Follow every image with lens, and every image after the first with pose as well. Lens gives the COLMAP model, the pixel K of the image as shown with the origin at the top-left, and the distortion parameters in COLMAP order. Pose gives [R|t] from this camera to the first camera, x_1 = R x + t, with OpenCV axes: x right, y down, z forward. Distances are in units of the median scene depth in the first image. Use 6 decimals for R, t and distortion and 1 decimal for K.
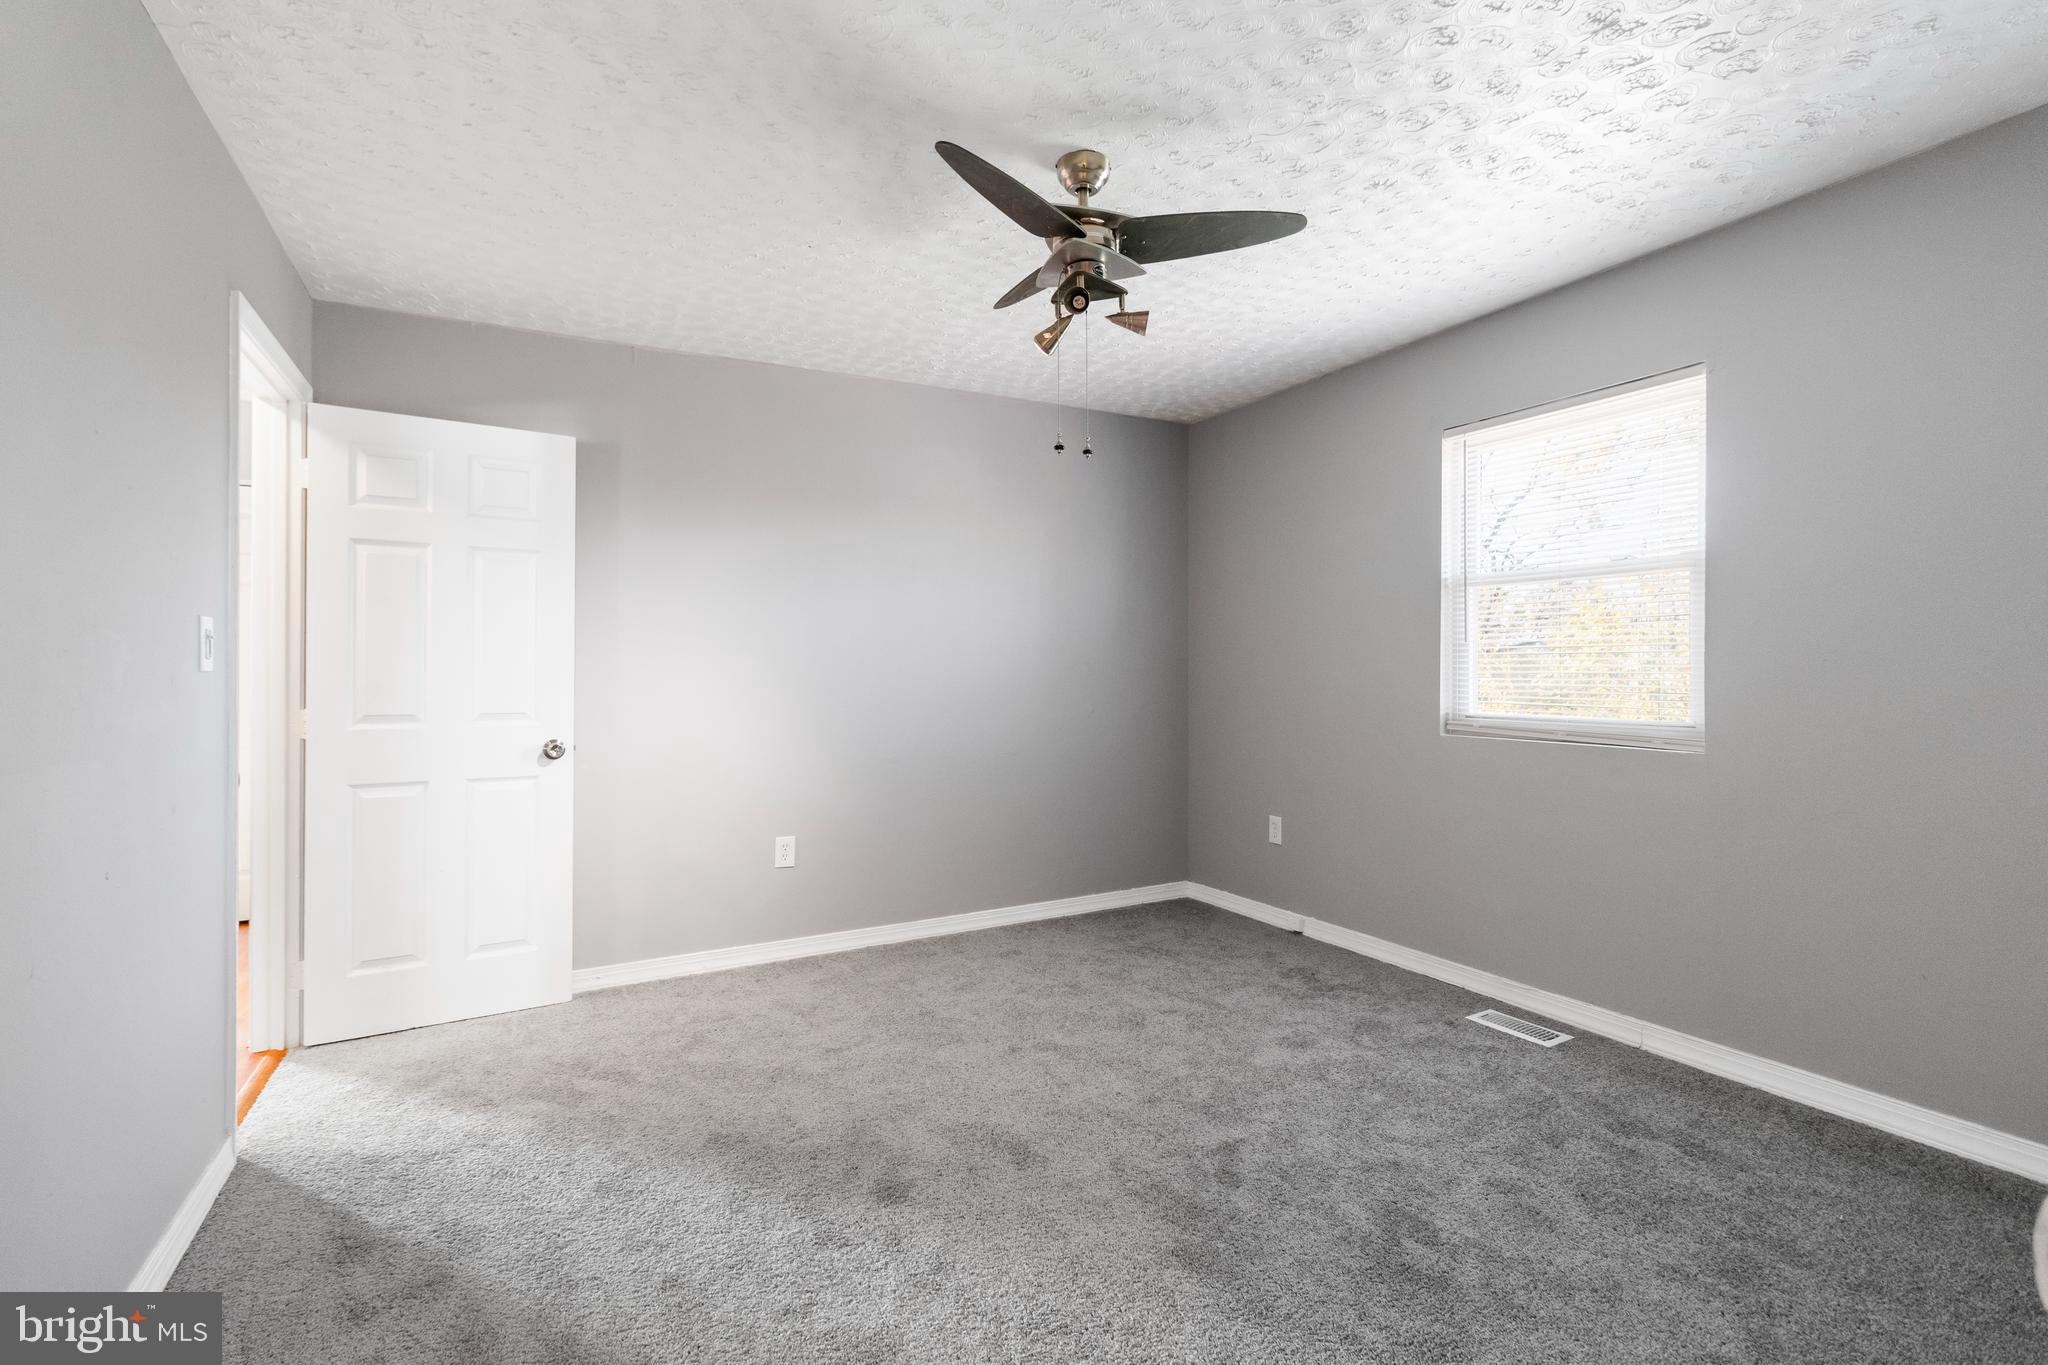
lens RADIAL K [[970.8, 0, 1027.9], [0, 970.8, 677.1], [0, 0, 1]] dist [-0.000913, 0.001794]
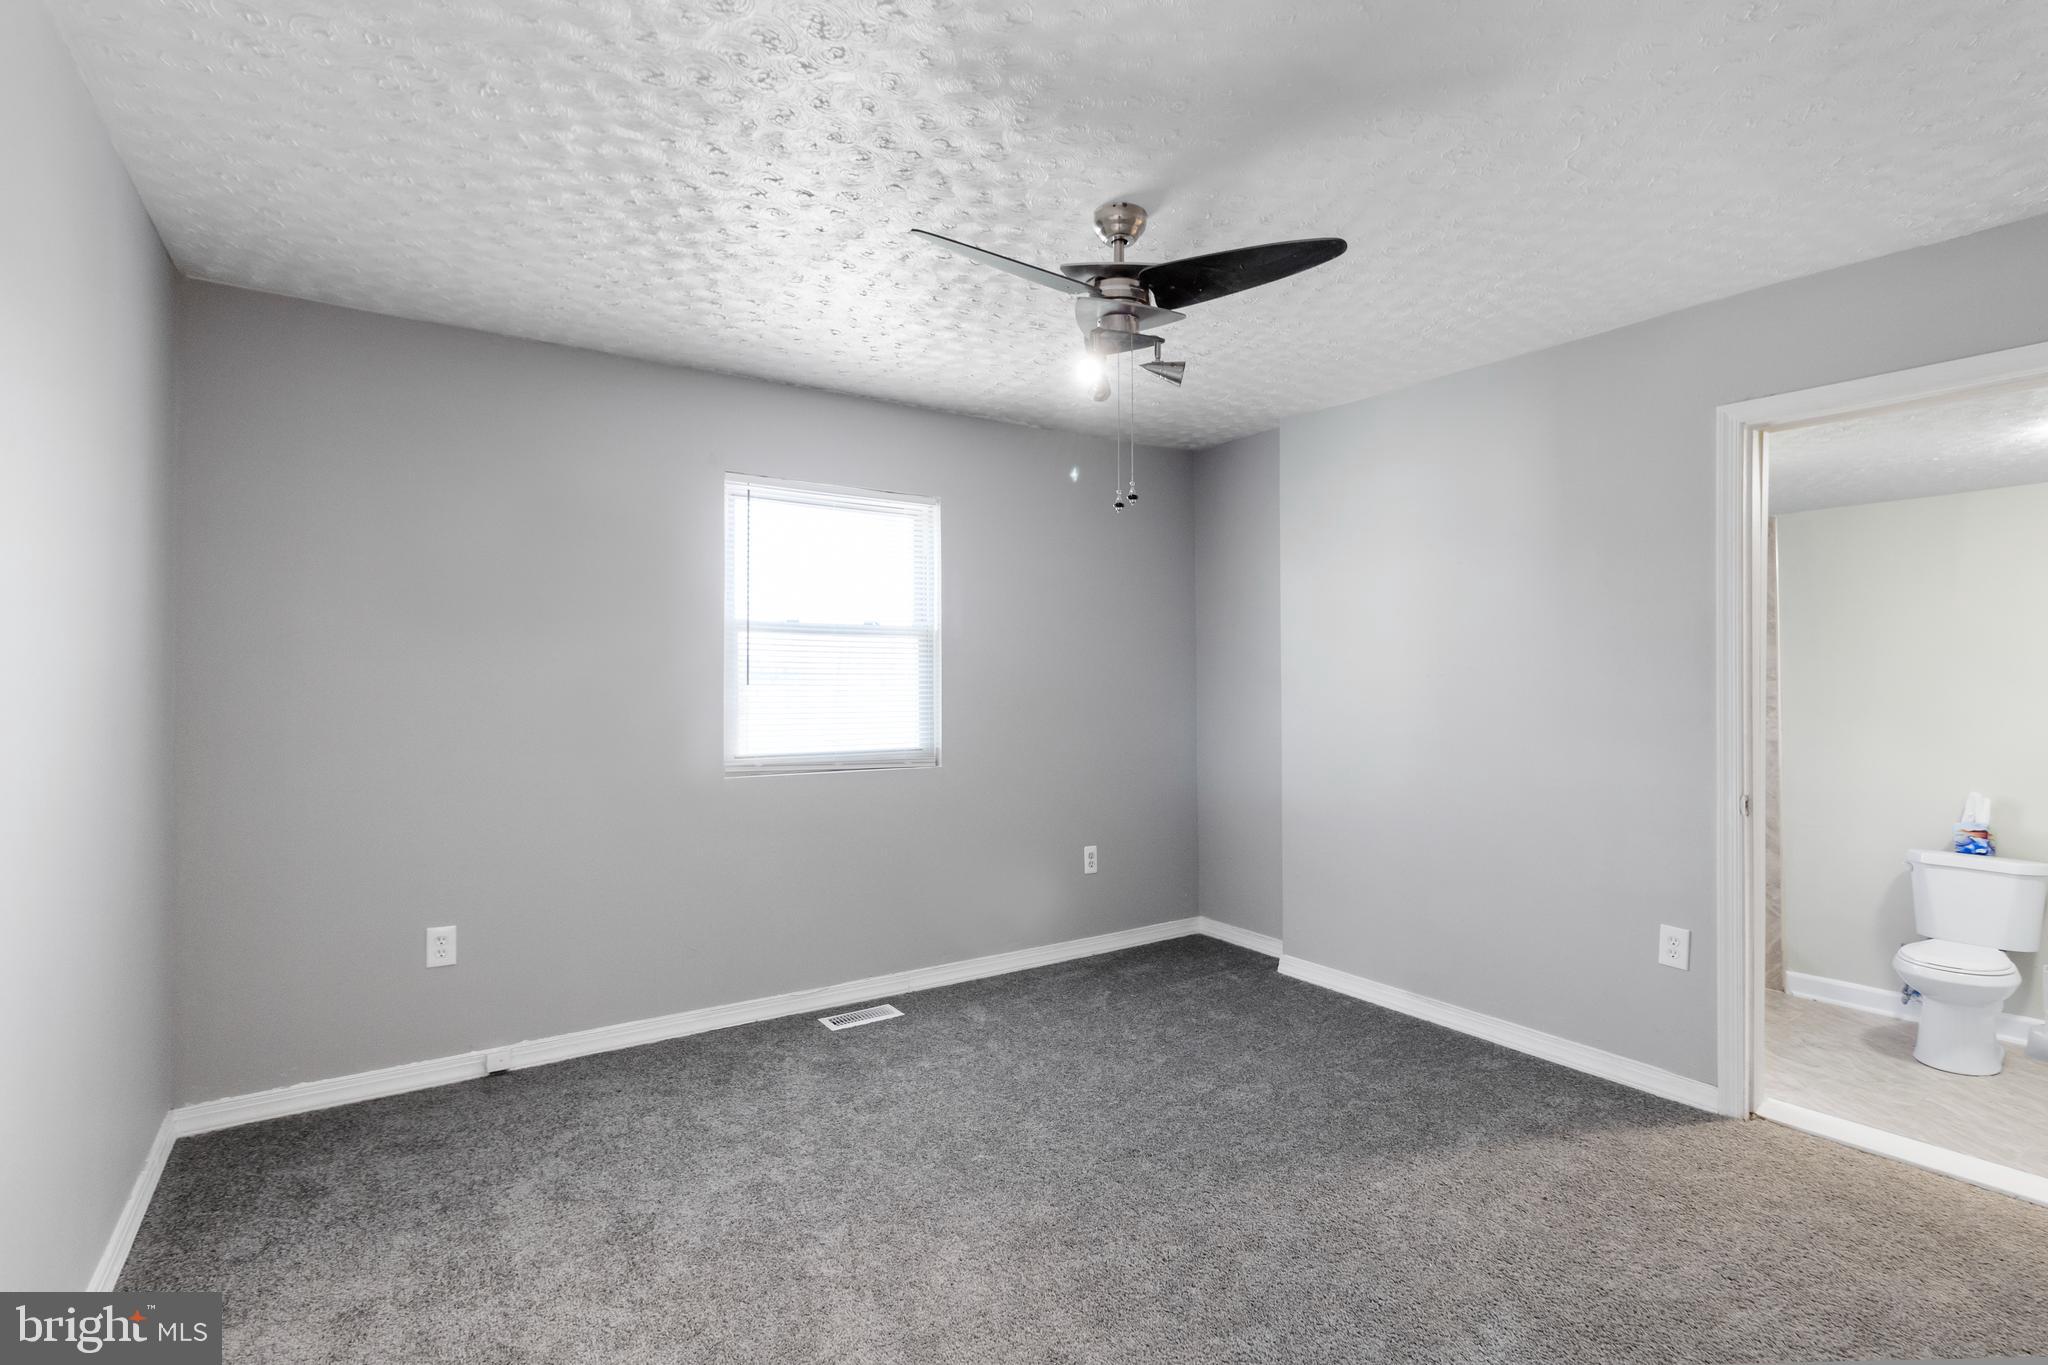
lens RADIAL K [[970.8, 0, 1023.9], [0, 970.8, 688.5], [0, 0, 1]] dist [-0.000913, 0.001794]
pose [[-0.111892, 0.011770, 0.993651, -0.597649], [0.014452, 0.999843, -0.010216, -0.017997], [-0.993615, 0.013218, -0.112044, 0.812785]]
